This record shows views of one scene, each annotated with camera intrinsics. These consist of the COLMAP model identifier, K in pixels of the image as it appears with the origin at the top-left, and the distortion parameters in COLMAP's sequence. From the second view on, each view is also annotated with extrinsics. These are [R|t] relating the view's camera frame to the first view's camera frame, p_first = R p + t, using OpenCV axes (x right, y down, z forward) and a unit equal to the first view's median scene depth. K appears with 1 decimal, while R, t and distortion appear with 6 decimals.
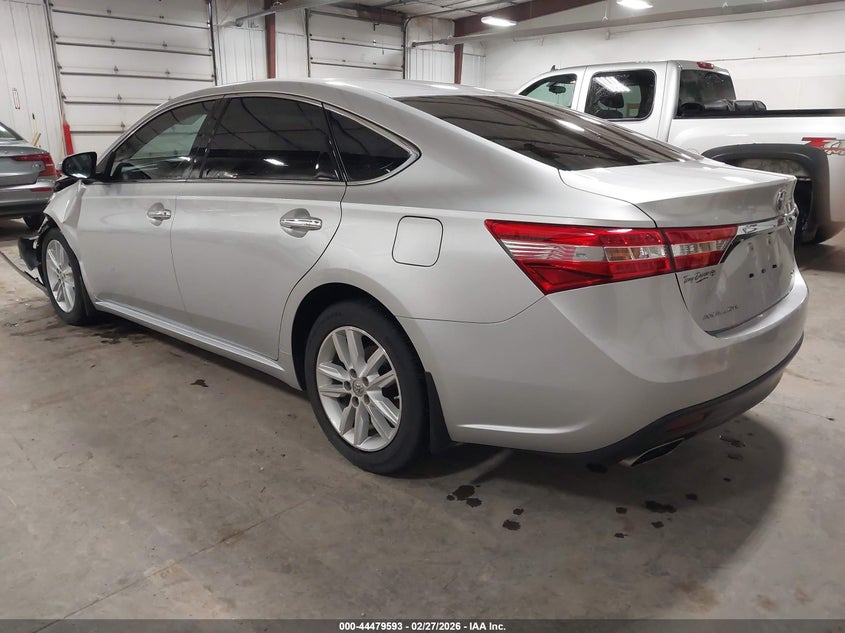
lens RADIAL K [[646.6, 0, 422.5], [0, 646.6, 316.5], [0, 0, 1]] dist [-0.001073, -0.001869]
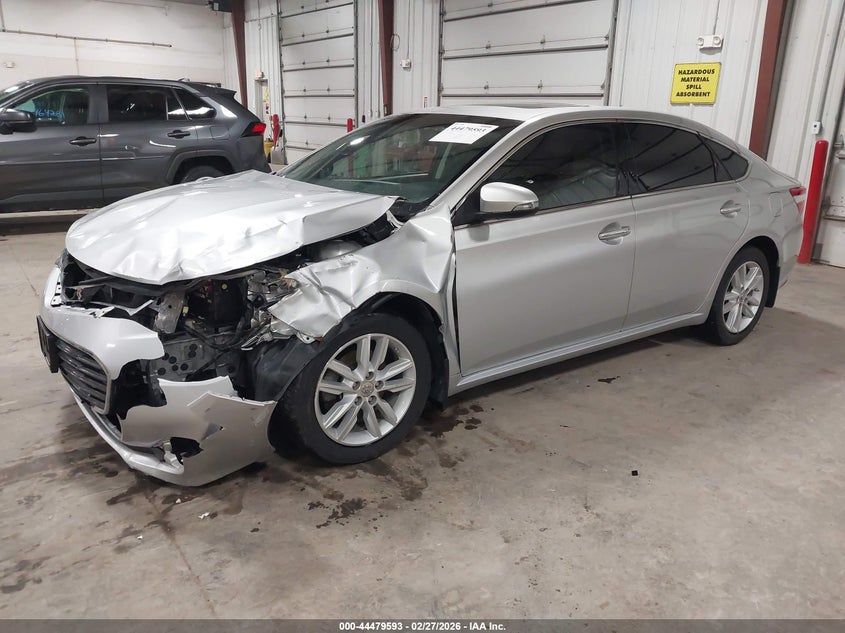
lens RADIAL K [[683.6, 0, 422.5], [0, 683.6, 316.5], [0, 0, 1]] dist [0.006261, 0.004662]
pose [[0.173465, -0.277676, 0.944884, -1.360497], [0.217916, 0.946469, 0.238136, -0.317565], [-0.960428, 0.164598, 0.224690, 0.957407]]
